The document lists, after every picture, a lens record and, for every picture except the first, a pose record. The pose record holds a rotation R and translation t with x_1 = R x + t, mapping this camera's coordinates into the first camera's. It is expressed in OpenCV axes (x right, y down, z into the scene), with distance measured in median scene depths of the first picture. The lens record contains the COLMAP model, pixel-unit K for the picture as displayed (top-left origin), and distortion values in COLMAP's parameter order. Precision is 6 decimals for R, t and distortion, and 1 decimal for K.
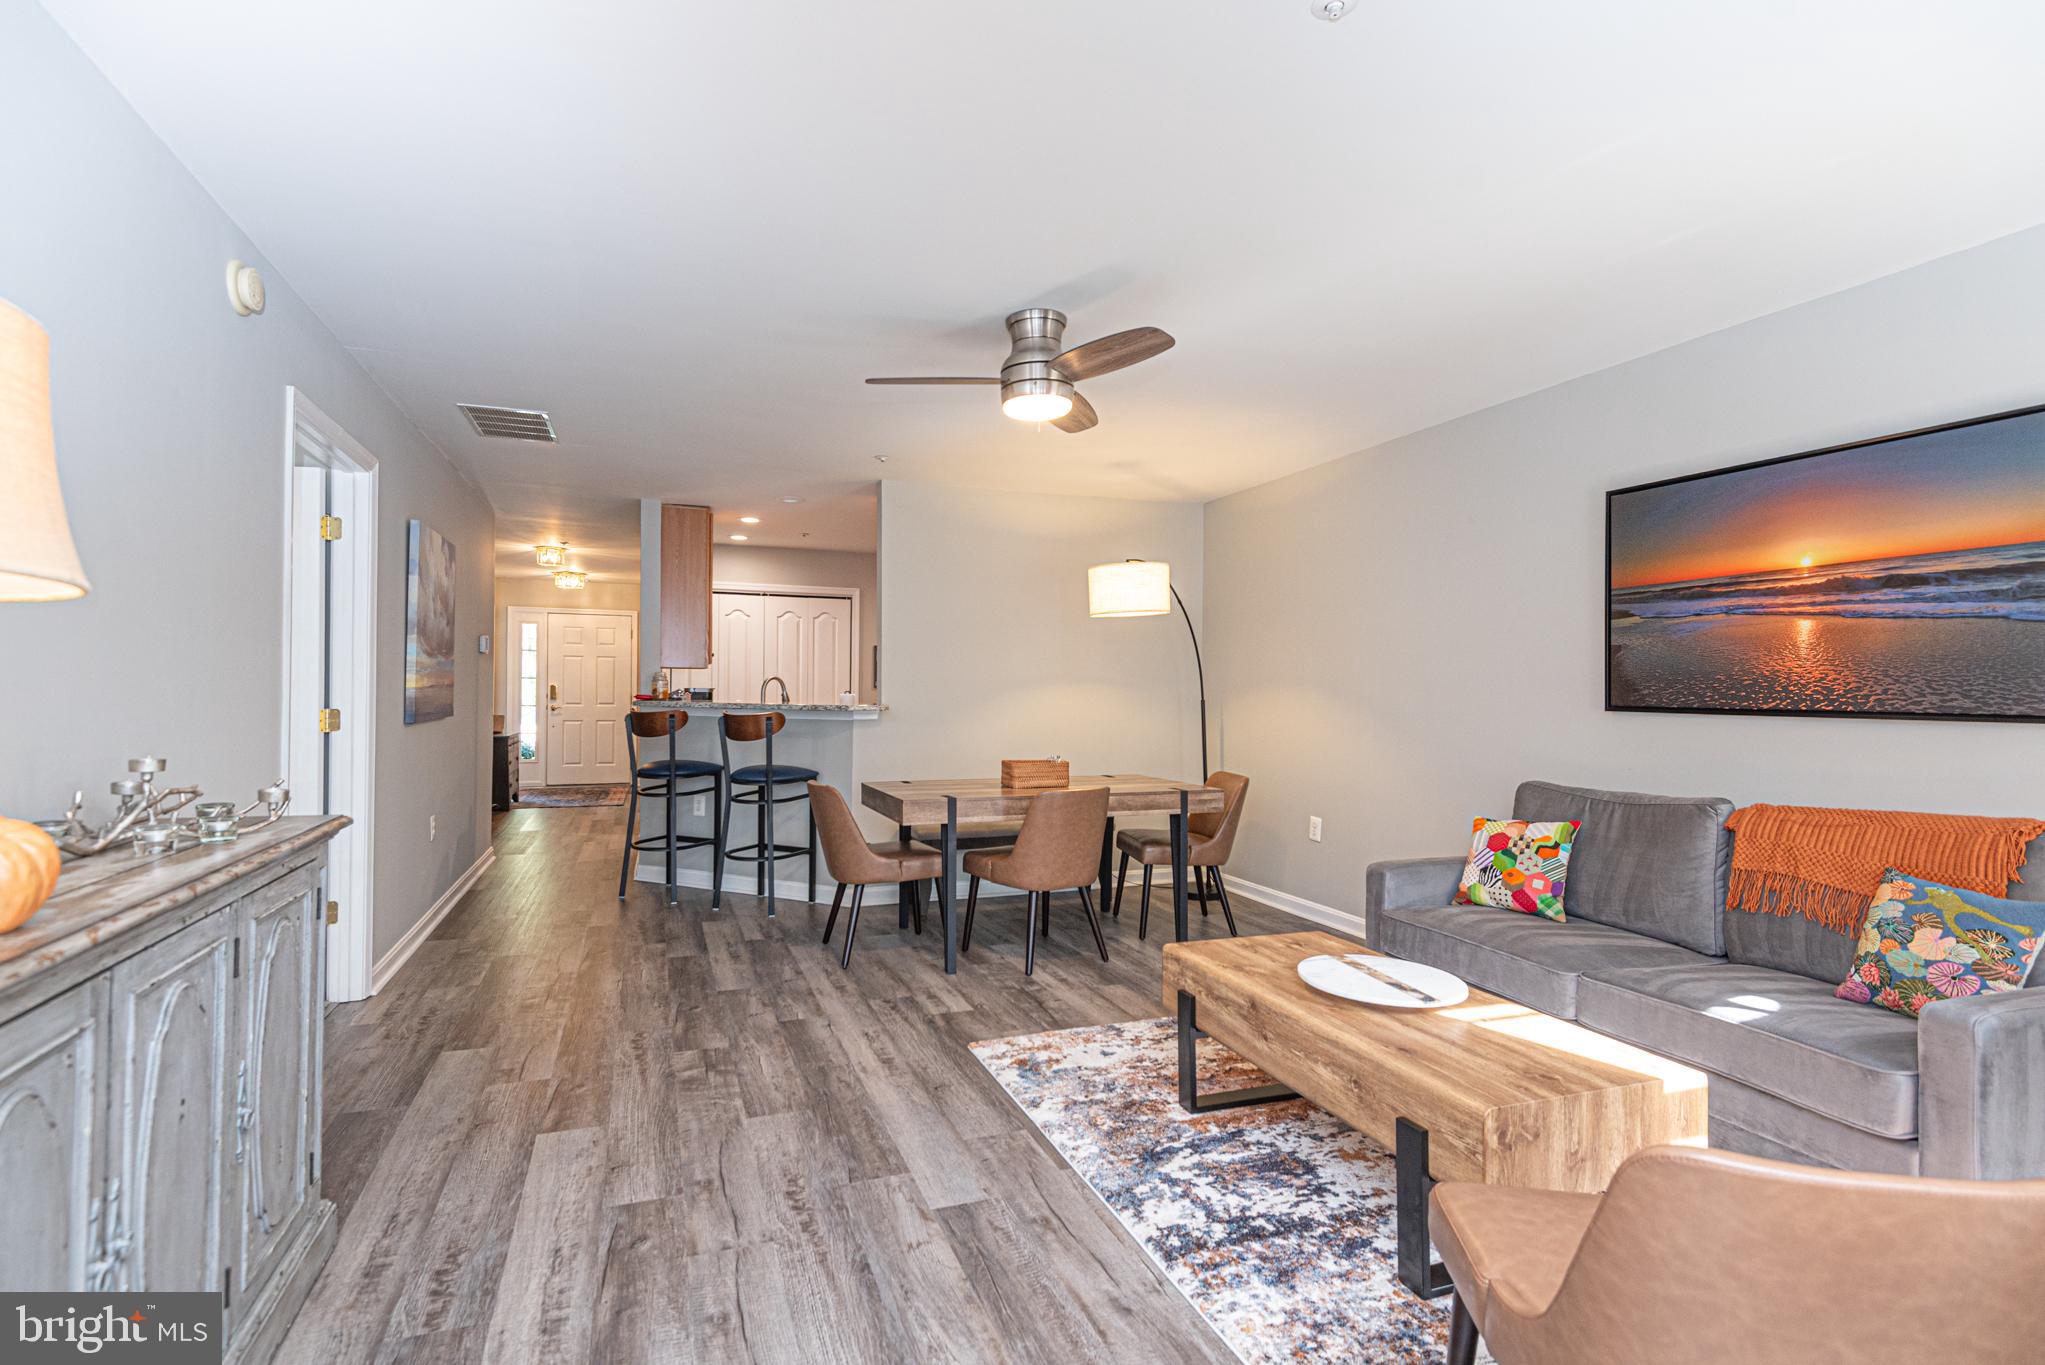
lens RADIAL K [[937.2, 0, 966.5], [0, 937.2, 694.5], [0, 0, 1]] dist [0.029133, -0.014143]
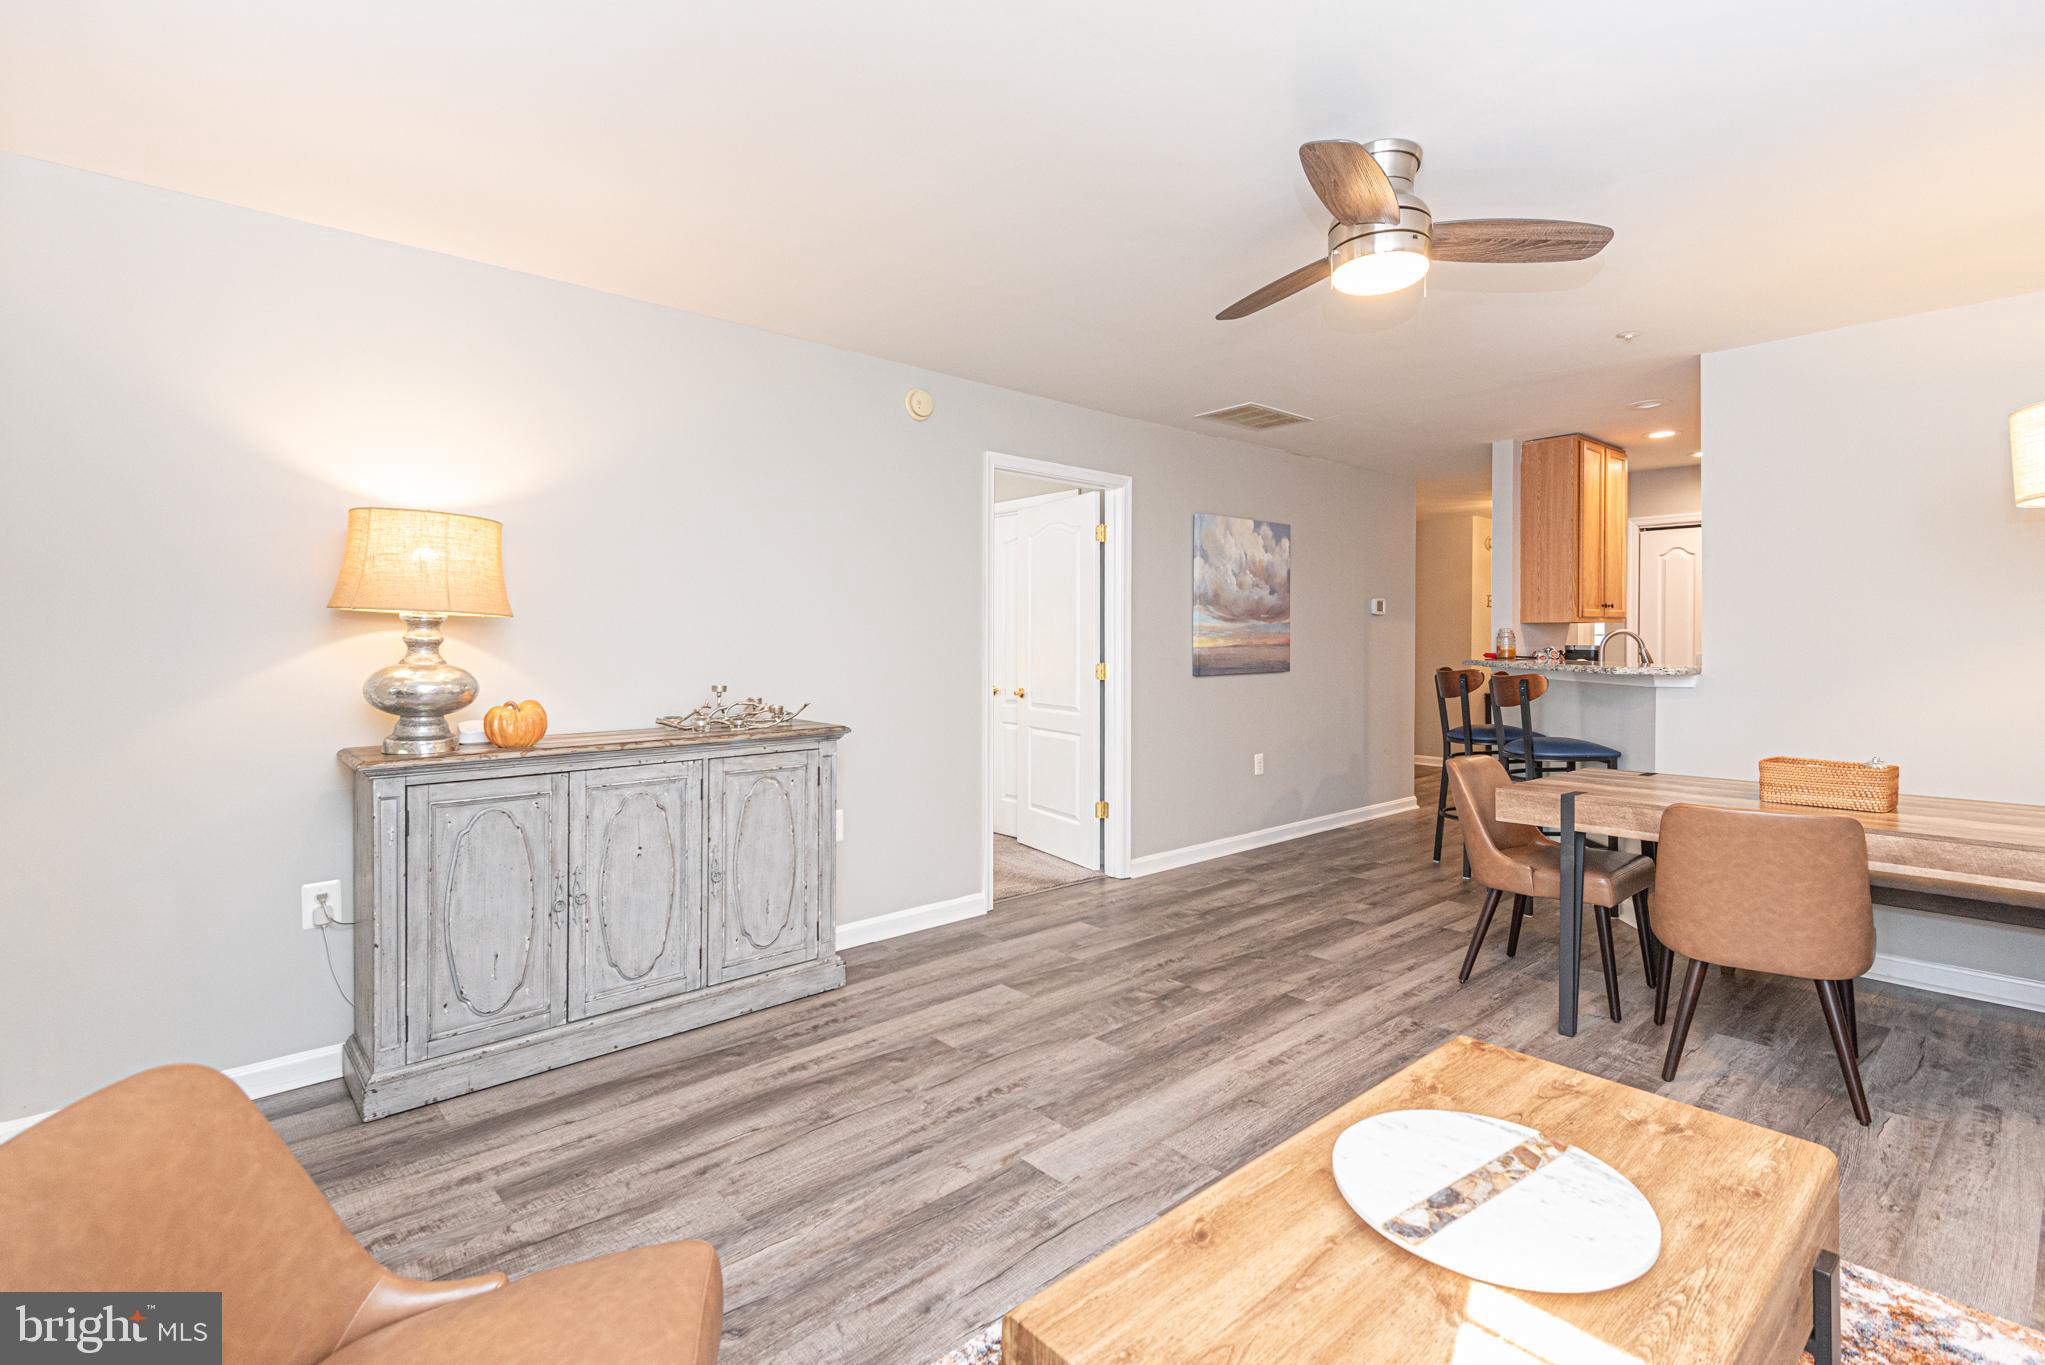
lens RADIAL K [[937.2, 0, 1053.0], [0, 937.2, 638.2], [0, 0, 1]] dist [0.029133, -0.014143]
pose [[0.409977, -0.012079, -0.912016, 0.662857], [0.000064, 0.999913, -0.013214, -0.002361], [0.912096, 0.005359, 0.409941, 0.442280]]
